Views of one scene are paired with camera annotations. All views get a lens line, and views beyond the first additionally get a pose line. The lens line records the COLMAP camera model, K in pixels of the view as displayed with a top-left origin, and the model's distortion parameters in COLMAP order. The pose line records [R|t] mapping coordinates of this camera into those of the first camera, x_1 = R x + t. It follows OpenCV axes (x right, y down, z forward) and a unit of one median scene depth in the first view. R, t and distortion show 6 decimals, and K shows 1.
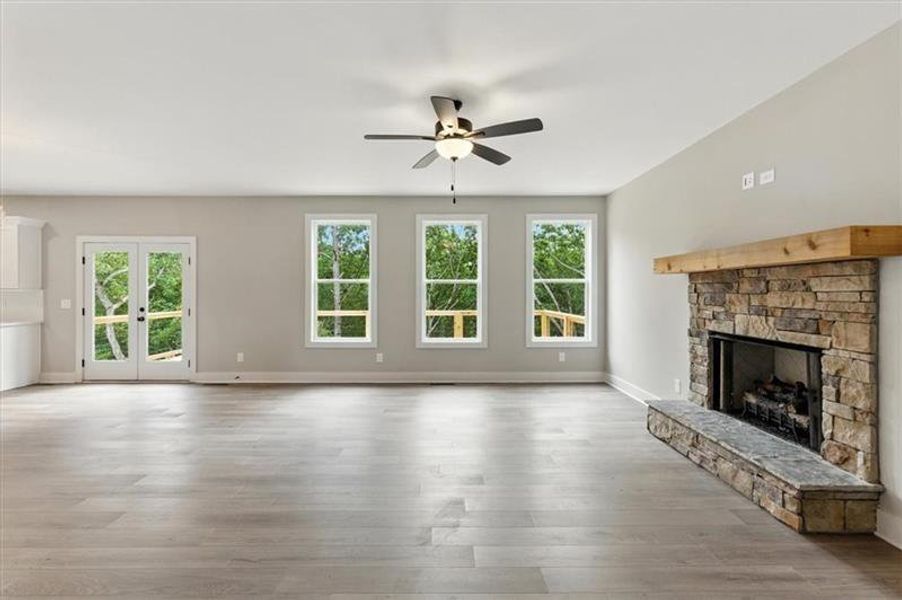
lens RADIAL K [[409.0, 0, 451.6], [0, 409.0, 295.8], [0, 0, 1]] dist [0.001156, 0.001977]
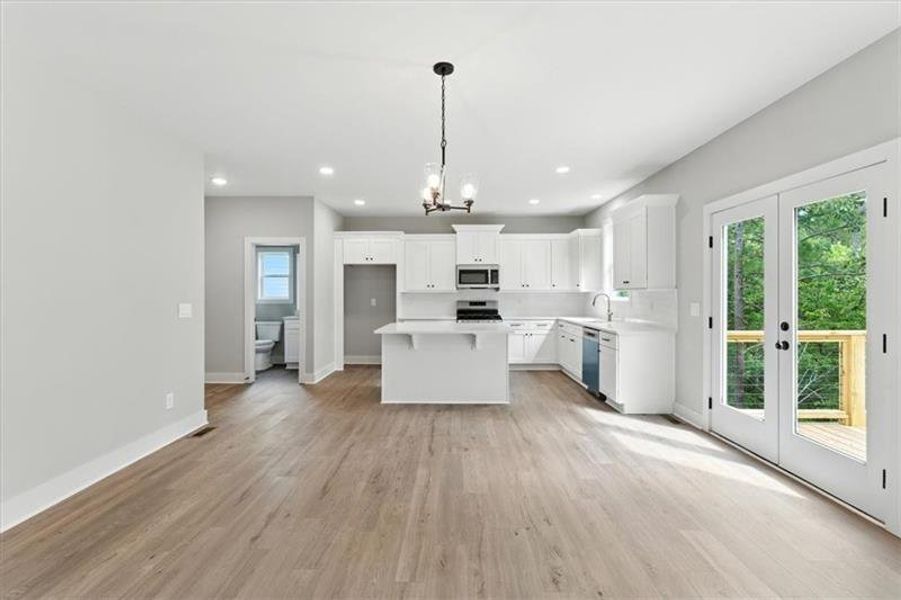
lens RADIAL K [[408.5, 0, 450.4], [0, 408.5, 293.5], [0, 0, 1]] dist [0.001156, 0.001977]
pose [[-0.040164, 0.001210, -0.999192, -0.400261], [-0.009201, 0.999956, 0.001581, -0.005404], [0.999151, 0.009257, -0.040151, 1.017324]]
